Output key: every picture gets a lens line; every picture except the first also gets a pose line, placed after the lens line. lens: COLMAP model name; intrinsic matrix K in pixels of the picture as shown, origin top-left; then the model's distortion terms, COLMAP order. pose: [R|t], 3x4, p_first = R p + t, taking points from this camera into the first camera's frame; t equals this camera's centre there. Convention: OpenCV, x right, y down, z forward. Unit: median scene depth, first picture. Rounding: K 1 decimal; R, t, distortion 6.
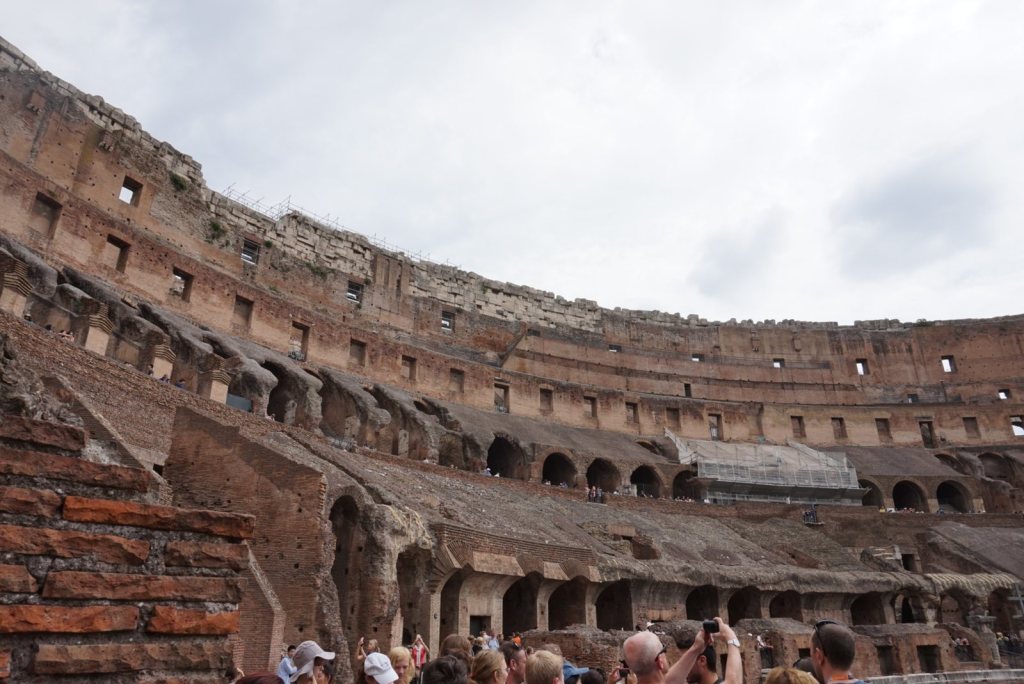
lens RADIAL K [[680.6, 0, 509.7], [0, 680.6, 340.4], [0, 0, 1]] dist [-0.017314, 0.008587]
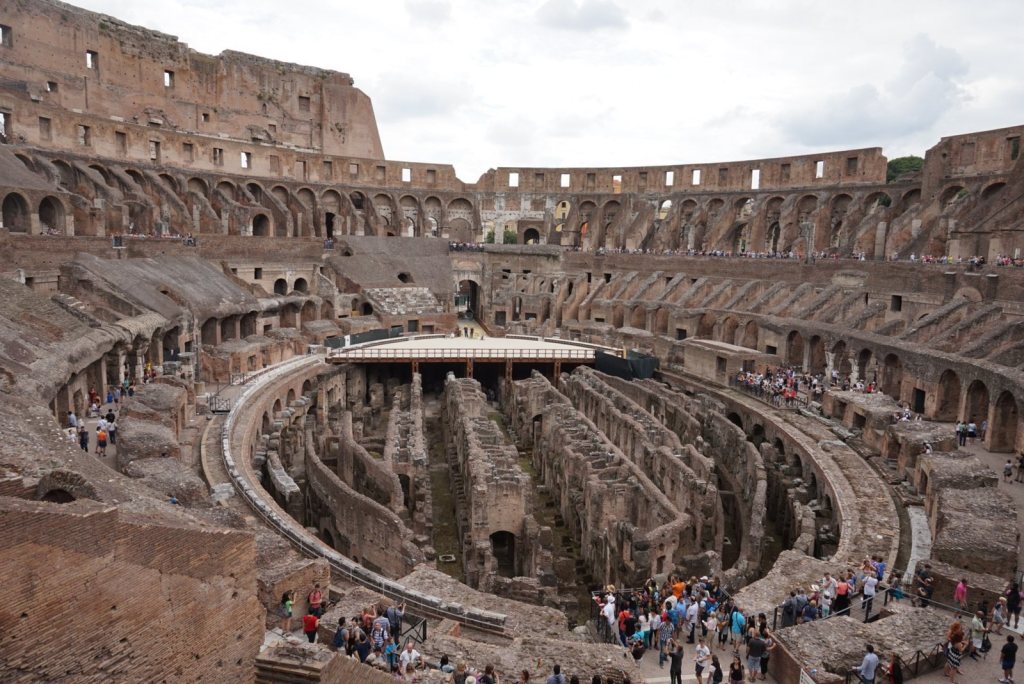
lens RADIAL K [[680.6, 0, 509.7], [0, 680.6, 340.4], [0, 0, 1]] dist [-0.017314, 0.008587]
pose [[0.131519, -0.129734, 0.982788, -0.297573], [-0.425051, 0.888261, 0.174138, -0.071690], [-0.895563, -0.440638, 0.061680, 0.264874]]
